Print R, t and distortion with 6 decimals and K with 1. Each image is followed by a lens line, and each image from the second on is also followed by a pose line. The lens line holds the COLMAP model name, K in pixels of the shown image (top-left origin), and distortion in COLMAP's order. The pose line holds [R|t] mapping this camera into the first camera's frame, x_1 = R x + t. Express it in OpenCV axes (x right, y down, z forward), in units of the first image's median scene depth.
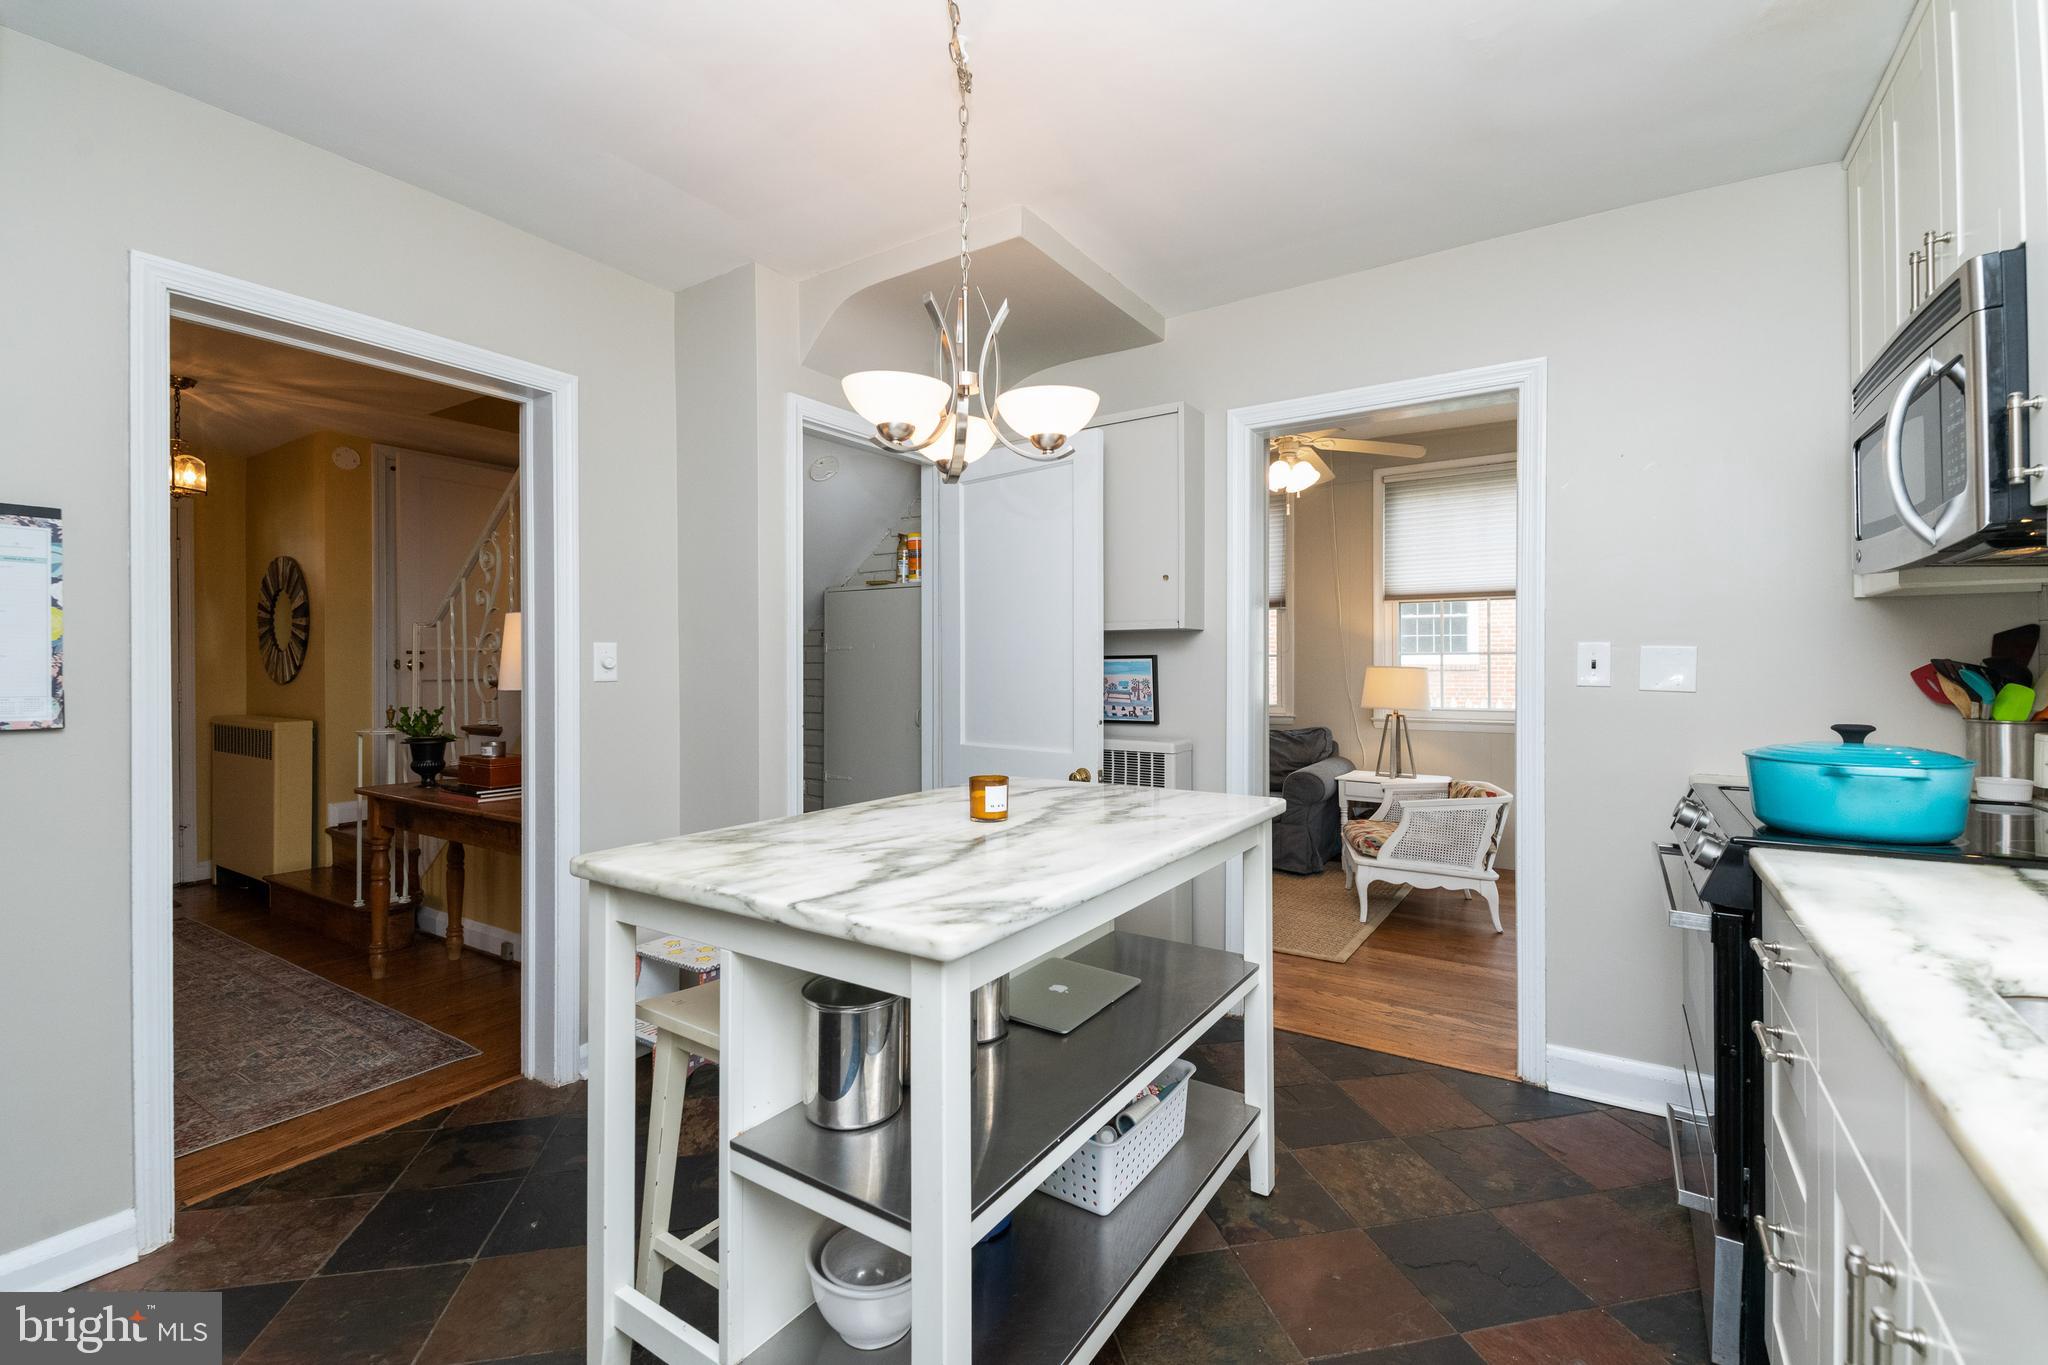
lens RADIAL K [[886.9, 0, 1036.9], [0, 886.9, 665.9], [0, 0, 1]] dist [0.031576, -0.015870]
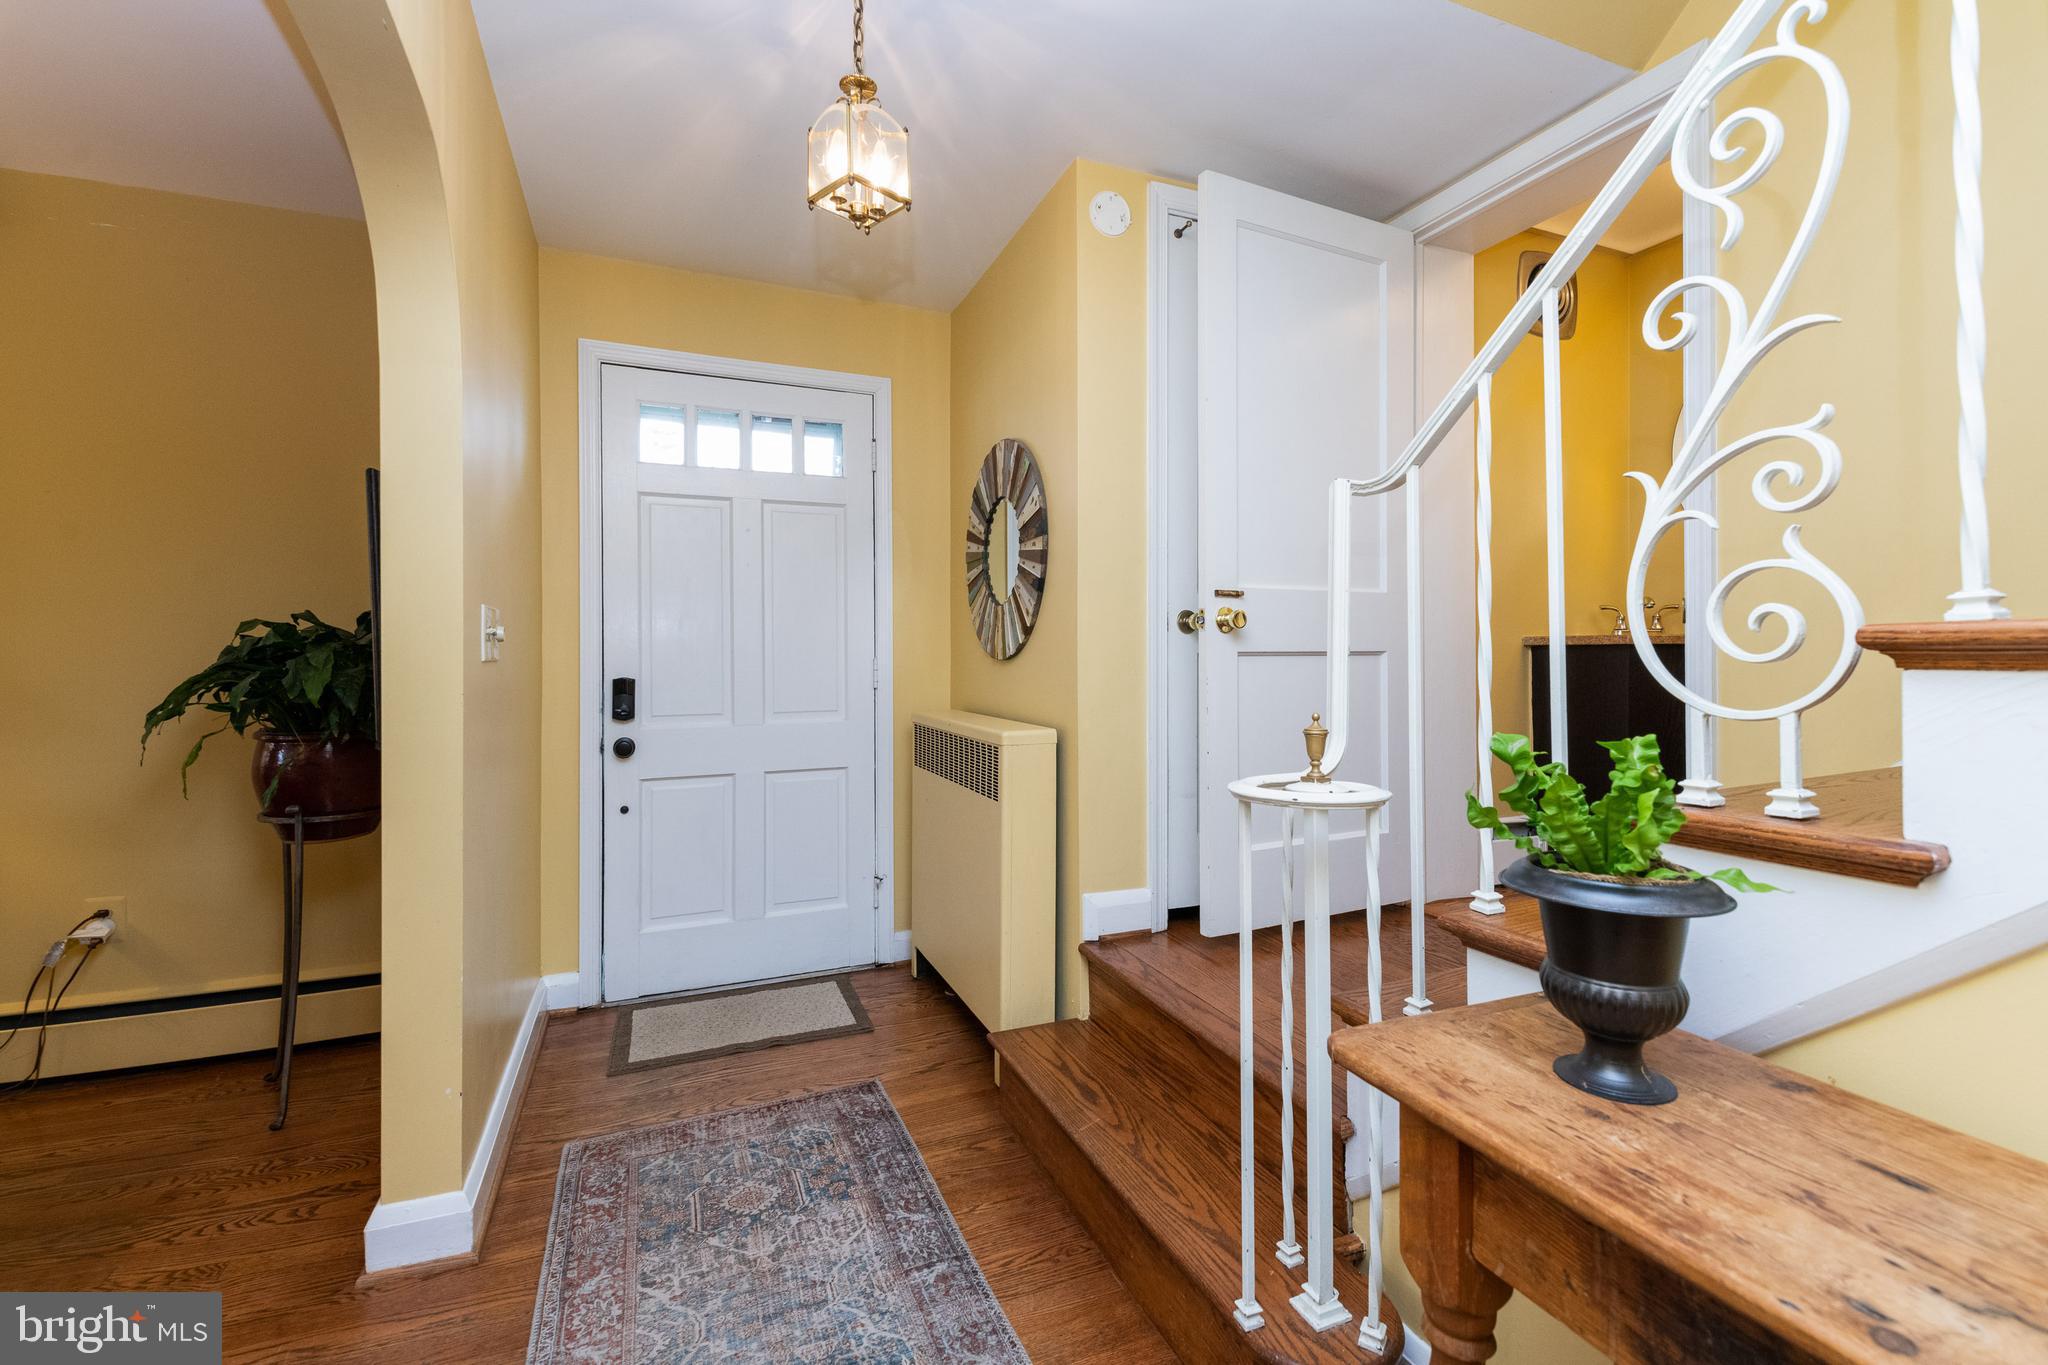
lens RADIAL K [[886.9, 0, 1036.9], [0, 886.9, 665.9], [0, 0, 1]] dist [0.031576, -0.015870]
pose [[0.828187, 0.006043, -0.560420, -0.511909], [-0.006517, 0.999978, 0.001152, 0.023287], [0.560414, 0.002699, 0.828208, 0.552456]]
